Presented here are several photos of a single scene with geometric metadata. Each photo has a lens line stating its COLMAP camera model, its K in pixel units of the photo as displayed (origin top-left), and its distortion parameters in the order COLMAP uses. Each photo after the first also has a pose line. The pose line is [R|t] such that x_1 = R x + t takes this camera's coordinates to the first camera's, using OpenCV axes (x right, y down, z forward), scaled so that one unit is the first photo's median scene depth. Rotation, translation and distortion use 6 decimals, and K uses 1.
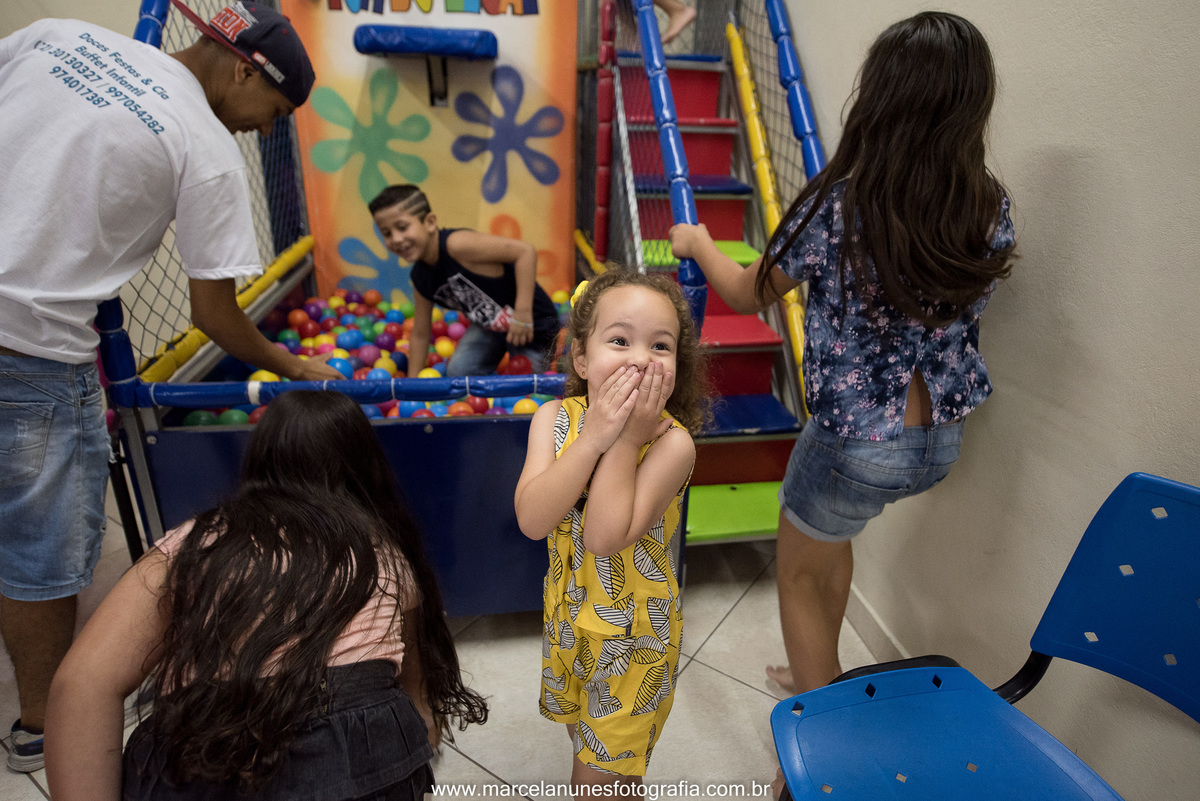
lens RADIAL K [[721.9, 0, 610.2], [0, 721.9, 395.1], [0, 0, 1]] dist [0.001250, -0.000766]
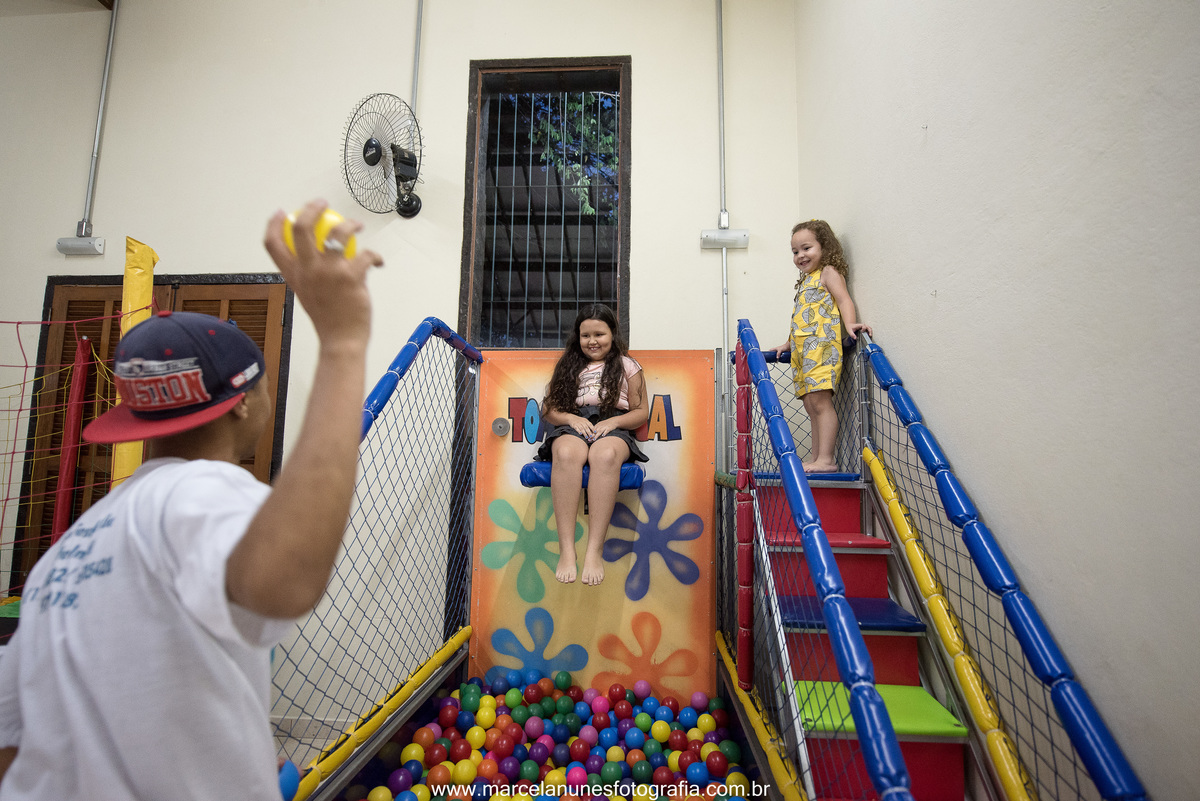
lens RADIAL K [[541.9, 0, 596.4], [0, 541.9, 413.2], [0, 0, 1]] dist [0.003593, -0.000371]
pose [[0.967328, -0.035370, -0.251047, -0.009910], [-0.084728, 0.888185, -0.451606, -0.158886], [0.238950, 0.458122, 0.856170, 0.200389]]
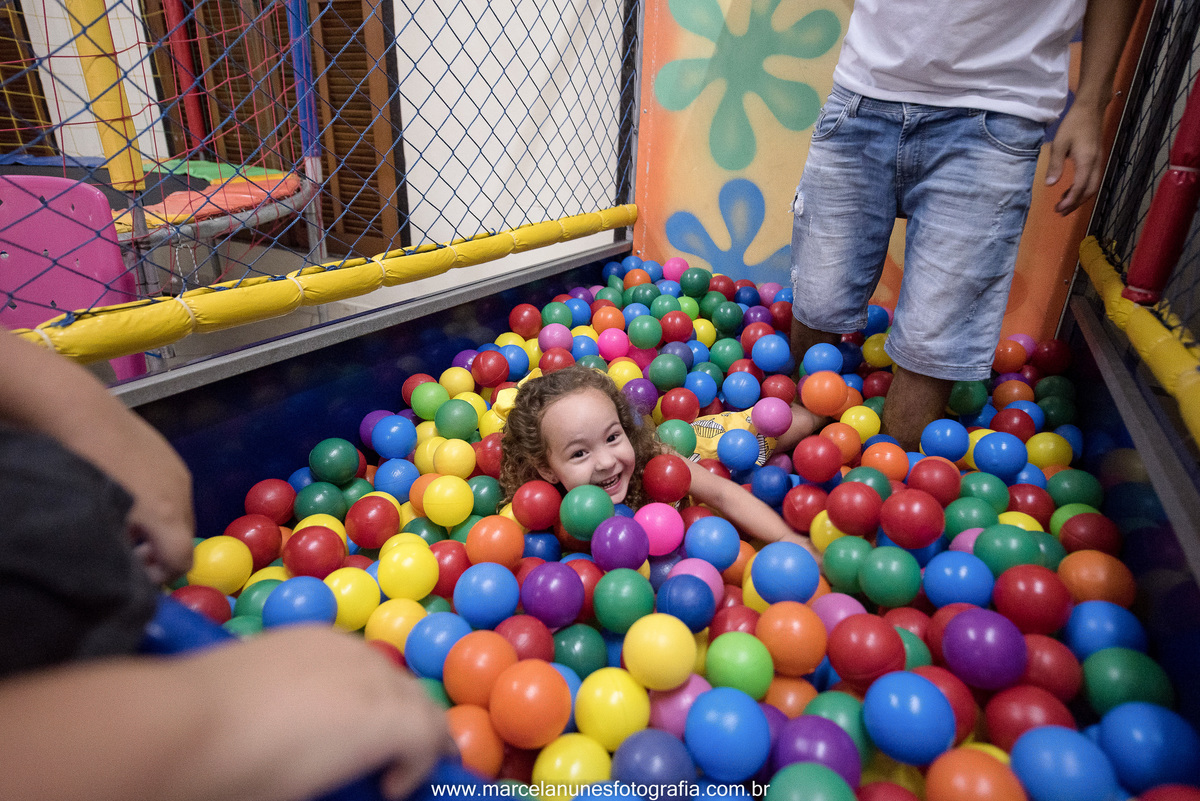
lens RADIAL K [[660.8, 0, 608.3], [0, 660.8, 405.0], [0, 0, 1]] dist [-0.007116, -0.003788]
pose [[0.791379, 0.240432, -0.562060, -0.027198], [-0.234368, 0.968486, 0.084299, -0.082893], [0.564616, 0.065017, 0.822789, 0.492094]]
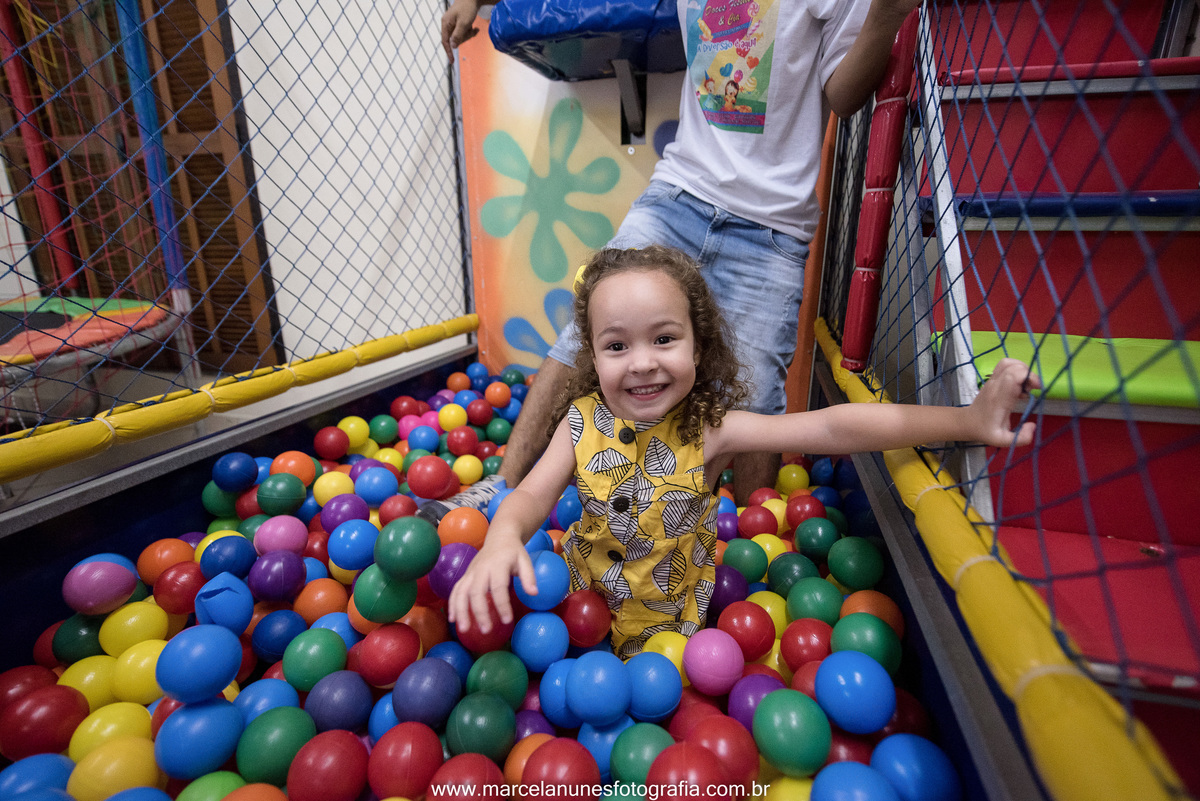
lens RADIAL K [[536.9, 0, 613.2], [0, 536.9, 400.8], [0, 0, 1]] dist [-0.020843, -0.000268]
pose [[0.908997, 0.091669, -0.406597, -0.011030], [-0.127357, 0.989946, -0.061535, -0.108716], [0.396869, 0.107719, 0.911533, 0.537504]]
